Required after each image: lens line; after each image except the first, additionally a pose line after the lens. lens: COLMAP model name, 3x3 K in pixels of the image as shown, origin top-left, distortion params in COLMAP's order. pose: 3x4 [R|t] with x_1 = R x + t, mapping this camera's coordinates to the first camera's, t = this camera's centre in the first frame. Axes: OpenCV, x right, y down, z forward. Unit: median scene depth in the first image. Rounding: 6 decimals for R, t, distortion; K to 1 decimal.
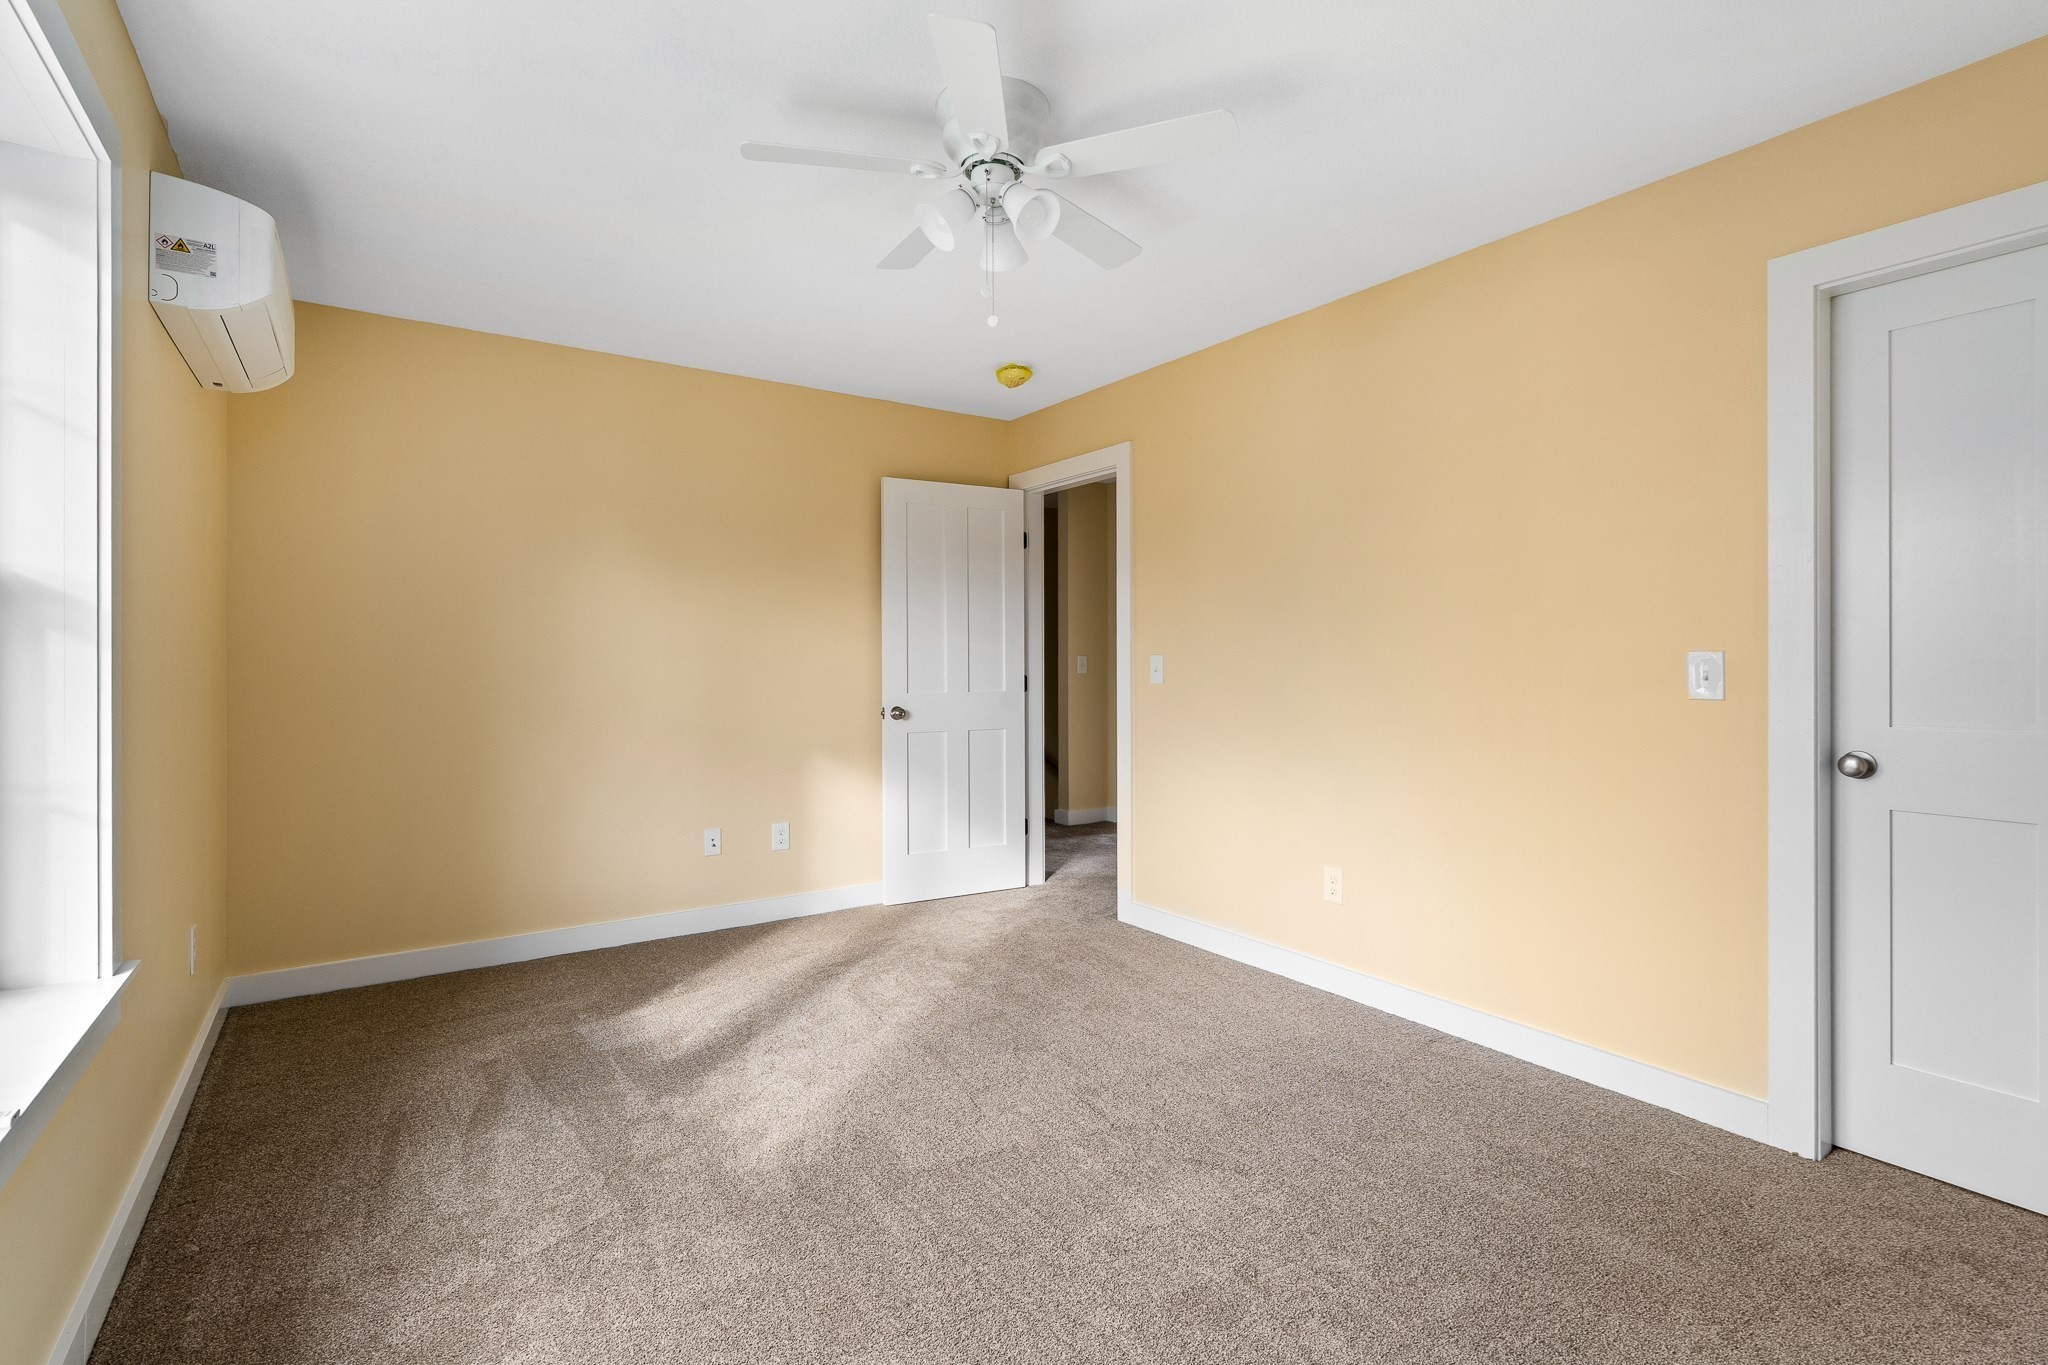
lens RADIAL K [[958.7, 0, 1052.5], [0, 958.7, 660.6], [0, 0, 1]] dist [0.000390, 0.000442]
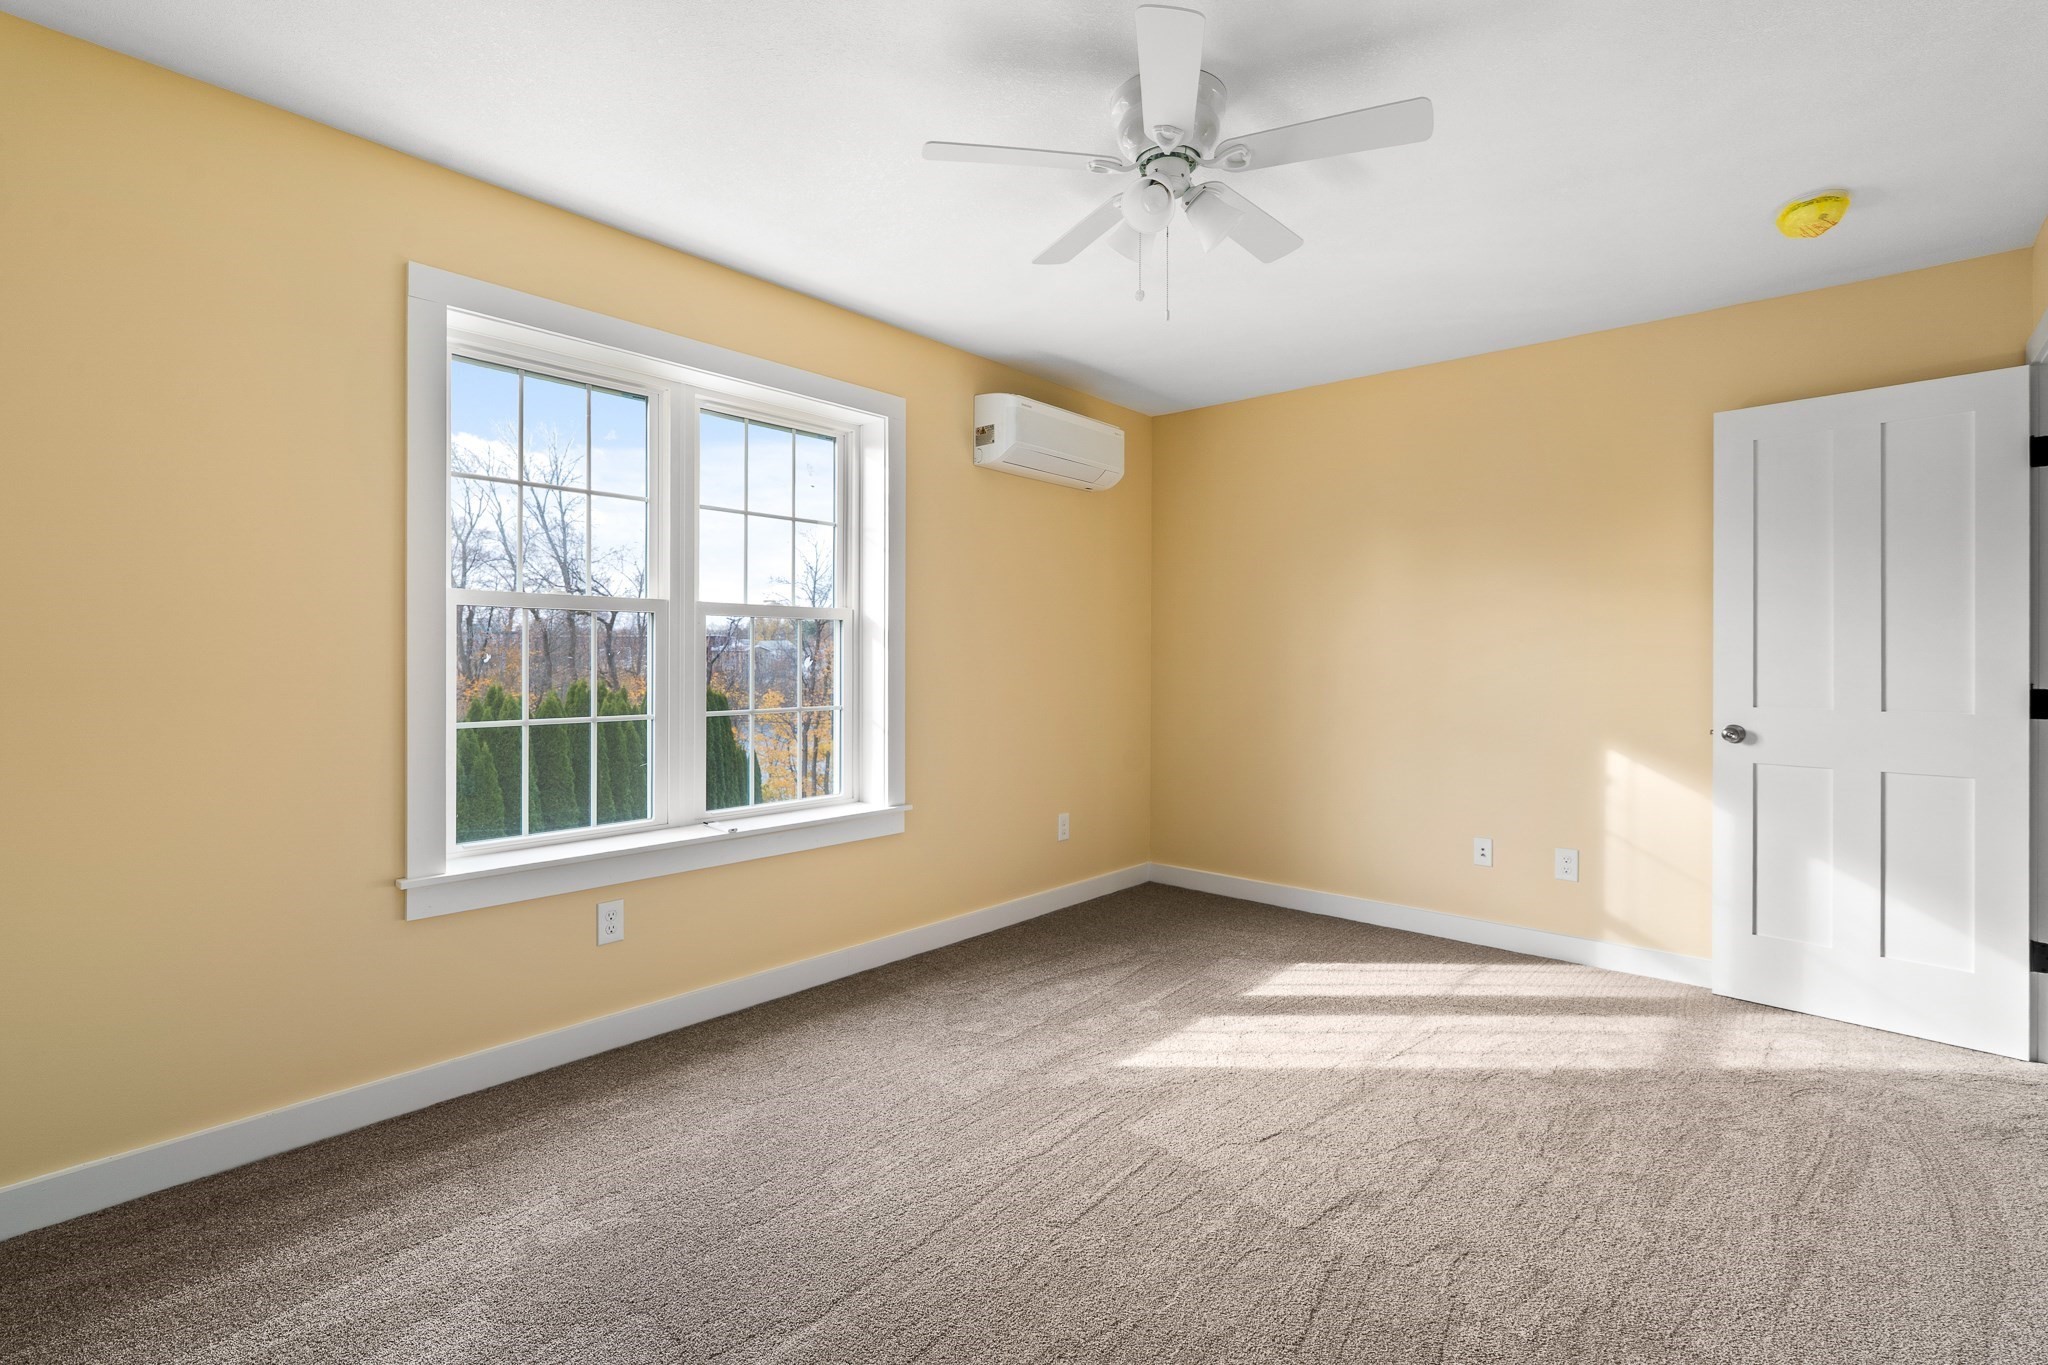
lens RADIAL K [[946.3, 0, 995.6], [0, 946.3, 661.7], [0, 0, 1]] dist [-0.003061, 0.001601]
pose [[0.221842, 0.005295, -0.975068, 0.667092], [-0.007857, 0.999962, 0.003643, 0.002863], [0.975051, 0.006853, 0.221875, 0.478389]]
